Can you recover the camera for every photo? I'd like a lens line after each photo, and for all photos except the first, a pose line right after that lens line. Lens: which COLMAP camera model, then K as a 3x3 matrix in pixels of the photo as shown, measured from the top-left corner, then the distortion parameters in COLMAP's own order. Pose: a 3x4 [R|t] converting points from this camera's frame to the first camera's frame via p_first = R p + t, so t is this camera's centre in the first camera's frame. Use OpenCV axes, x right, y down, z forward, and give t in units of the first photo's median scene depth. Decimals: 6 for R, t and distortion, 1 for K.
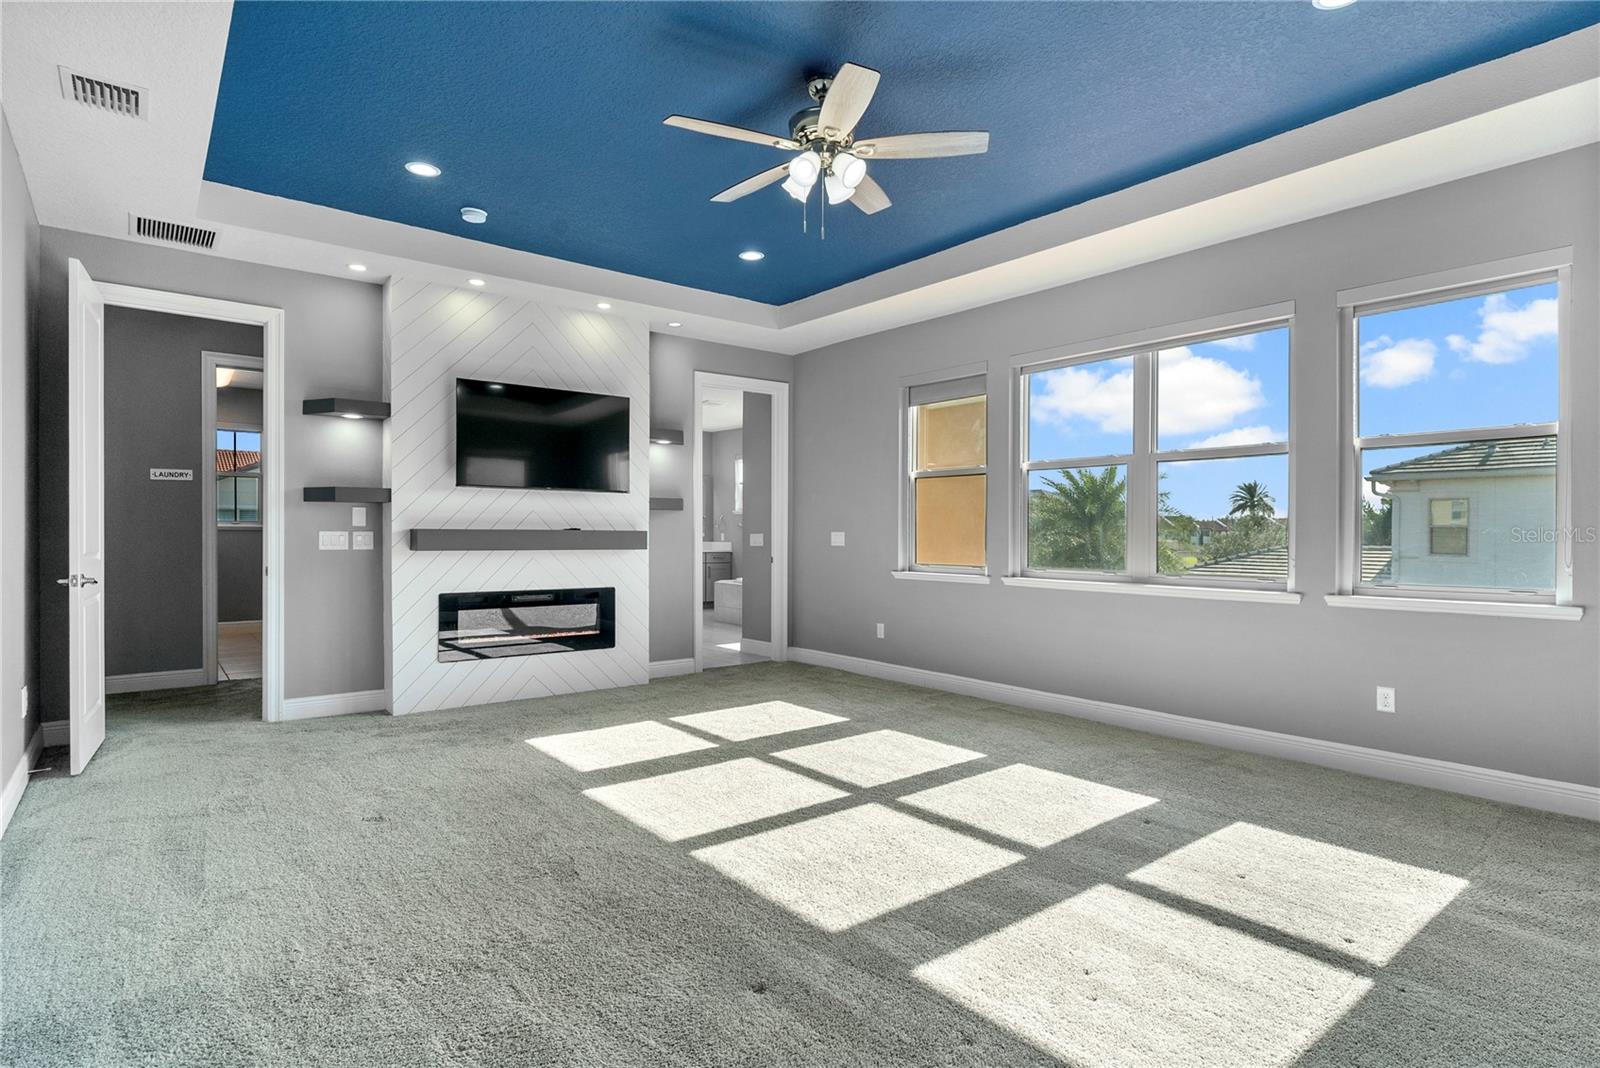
lens RADIAL K [[835.2, 0, 800.1], [0, 835.2, 537.1], [0, 0, 1]] dist [-0.002471, 0.000032]
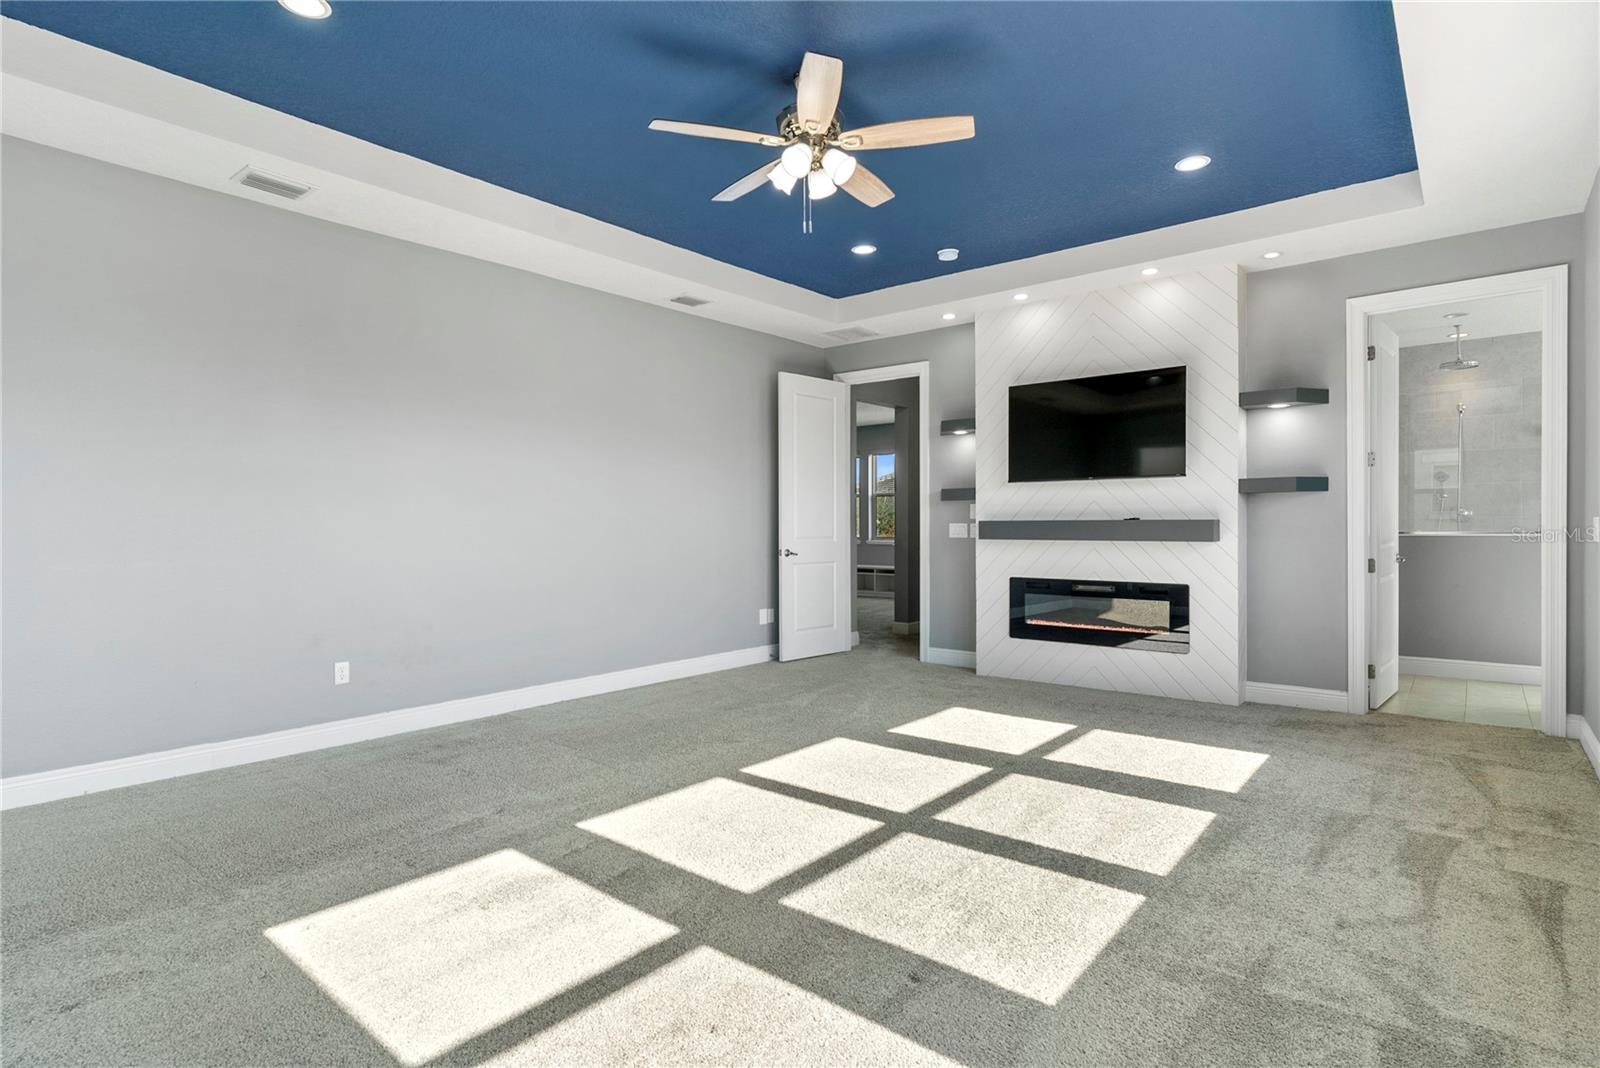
lens RADIAL K [[835.2, 0, 797.9], [0, 835.2, 530.3], [0, 0, 1]] dist [-0.002471, 0.000032]
pose [[0.189091, 0.000920, -0.981959, 0.679346], [0.000733, 0.999999, 0.001078, 0.002500], [0.981959, -0.000924, 0.189090, 0.531498]]
